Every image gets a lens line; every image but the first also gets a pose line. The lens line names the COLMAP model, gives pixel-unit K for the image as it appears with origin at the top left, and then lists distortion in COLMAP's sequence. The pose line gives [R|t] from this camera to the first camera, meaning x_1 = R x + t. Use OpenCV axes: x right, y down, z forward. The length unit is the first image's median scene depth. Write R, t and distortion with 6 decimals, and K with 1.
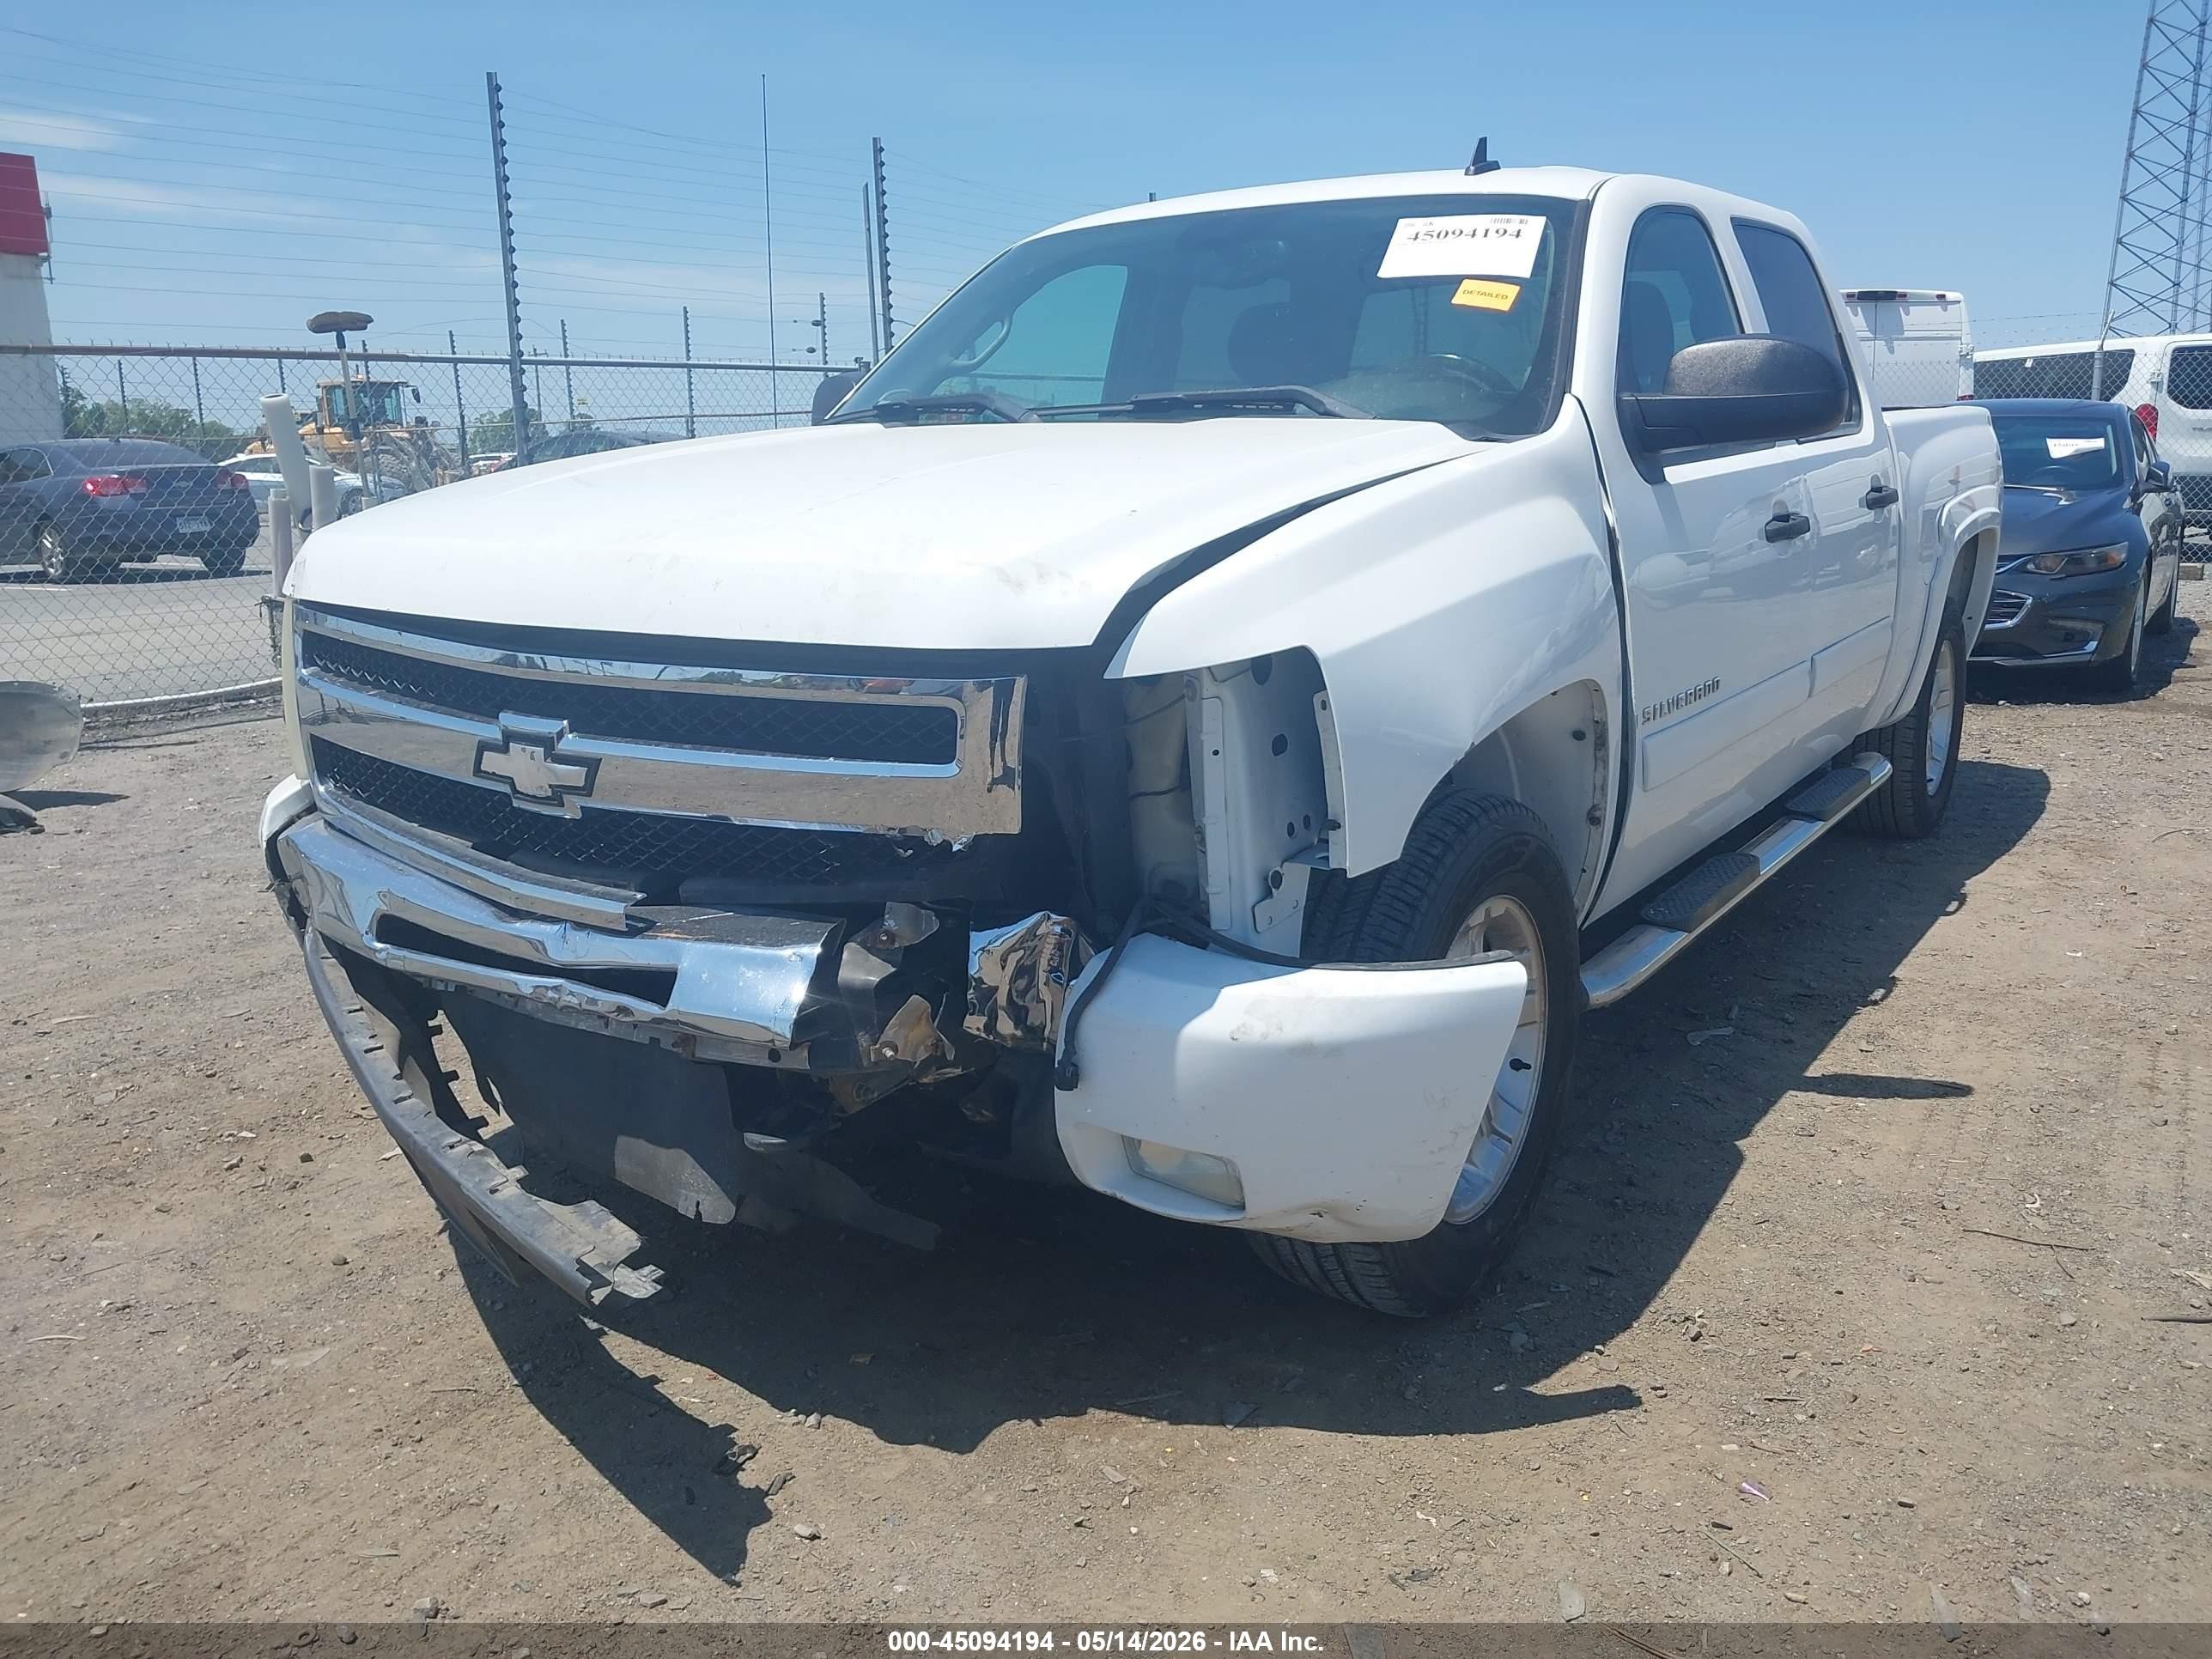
lens RADIAL K [[1763.2, 0, 1126.1], [0, 1763.2, 834.5], [0, 0, 1]] dist [-0.004360, 0.000611]
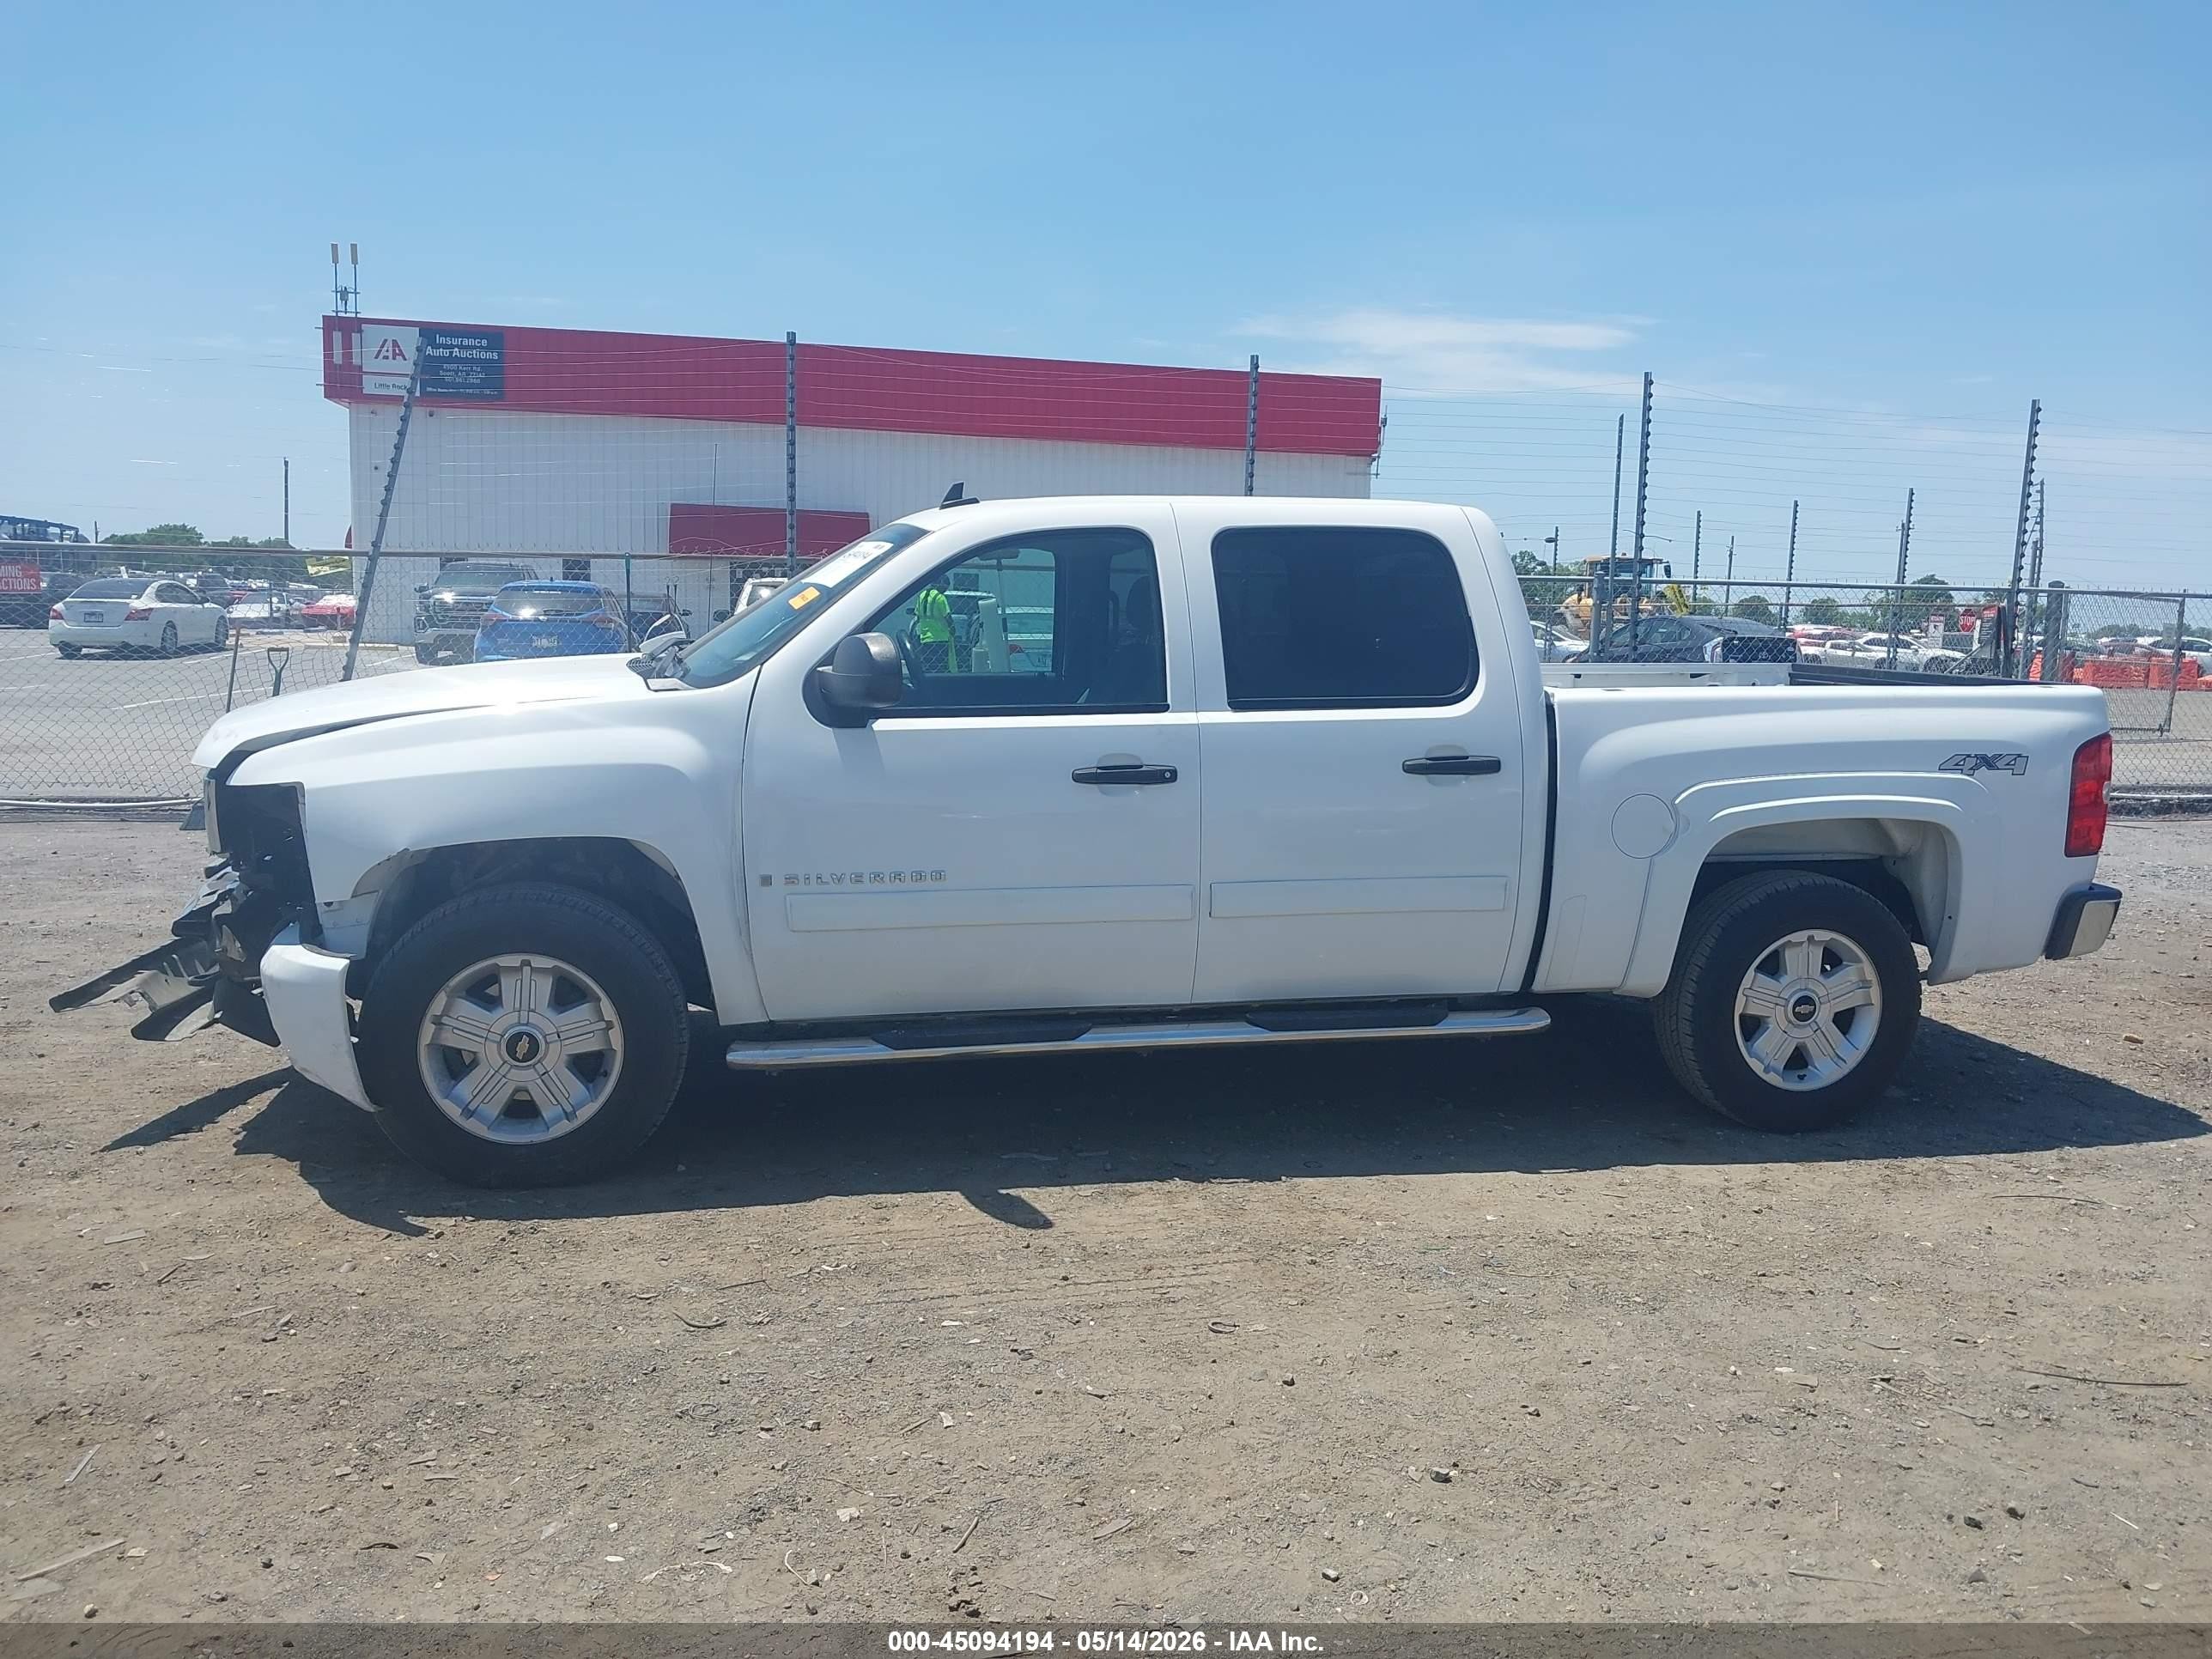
lens RADIAL K [[1795.3, 0, 1134.2], [0, 1795.3, 768.6], [0, 0, 1]] dist [0.041154, -0.003740]
pose [[0.727695, 0.101647, -0.678327, 1.886273], [-0.188994, 0.980389, -0.055838, -0.160541], [0.659349, 0.168833, 0.732635, 0.081519]]
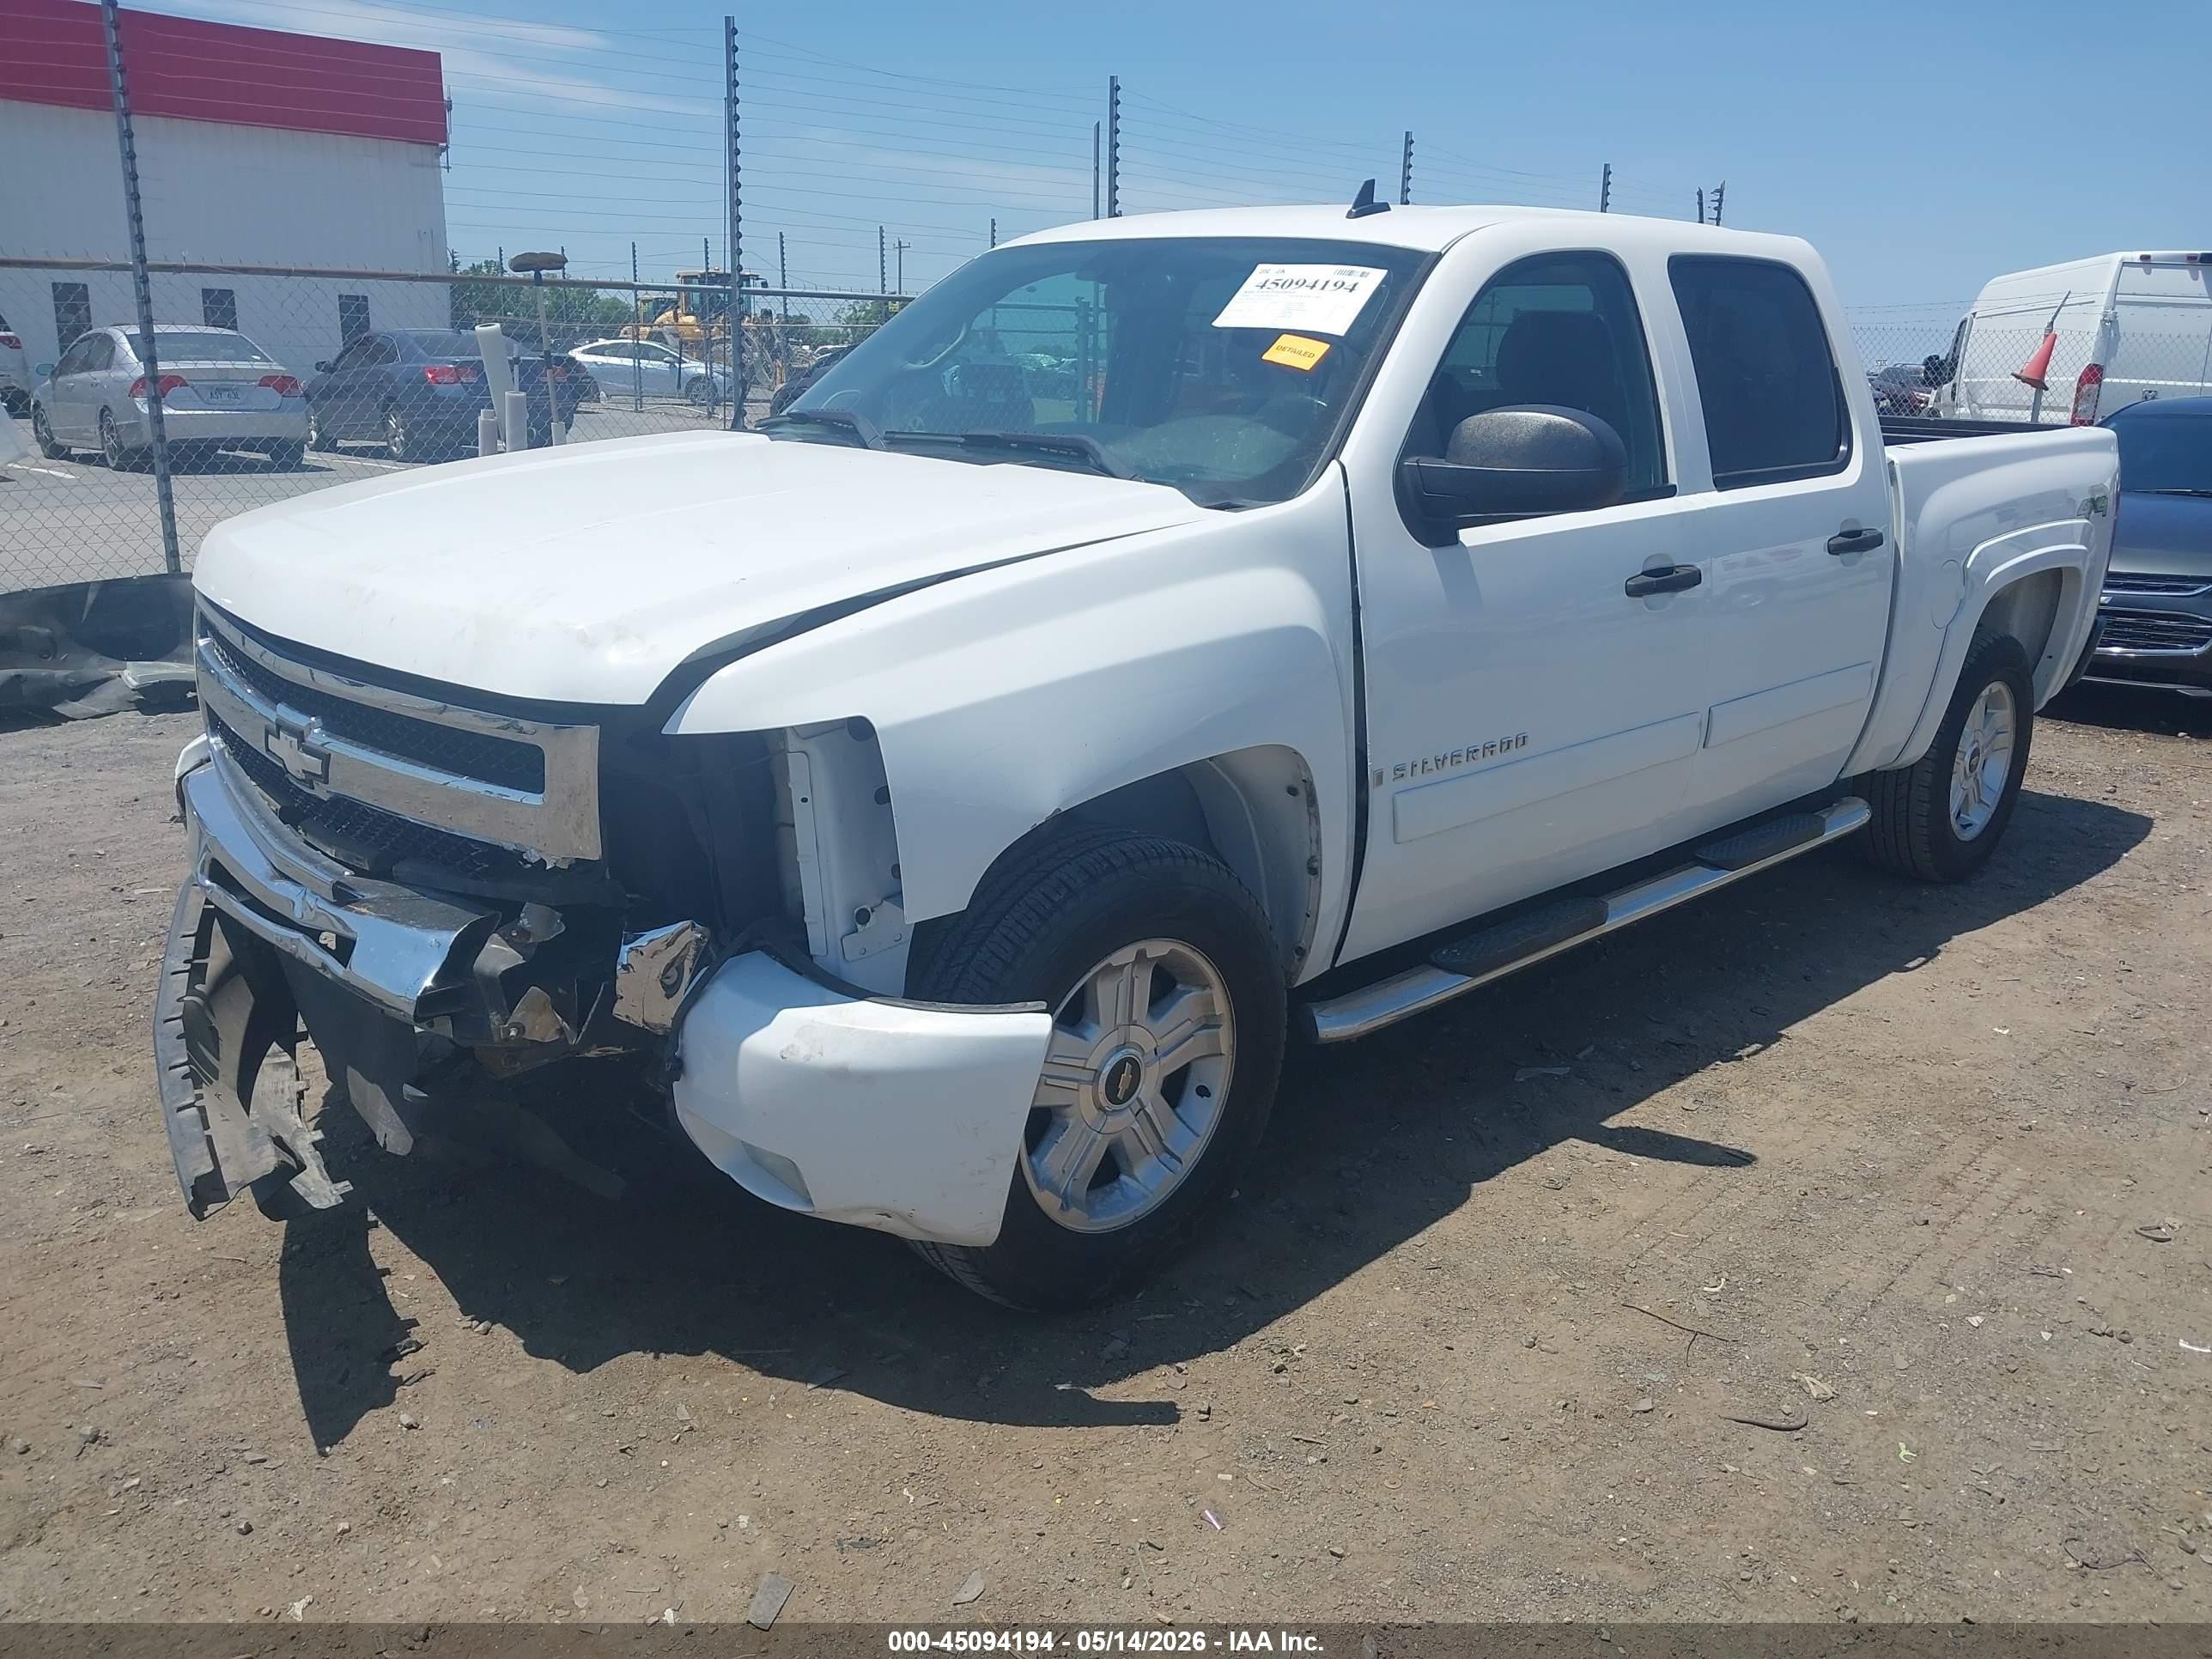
lens RADIAL K [[1761.0, 0, 1124.2], [0, 1761.0, 828.8], [0, 0, 1]] dist [-0.000226, -0.002455]
pose [[0.979340, 0.095187, -0.178416, 0.402405], [-0.086618, 0.994709, 0.055238, -0.095665], [0.182730, -0.038643, 0.982404, -0.058215]]
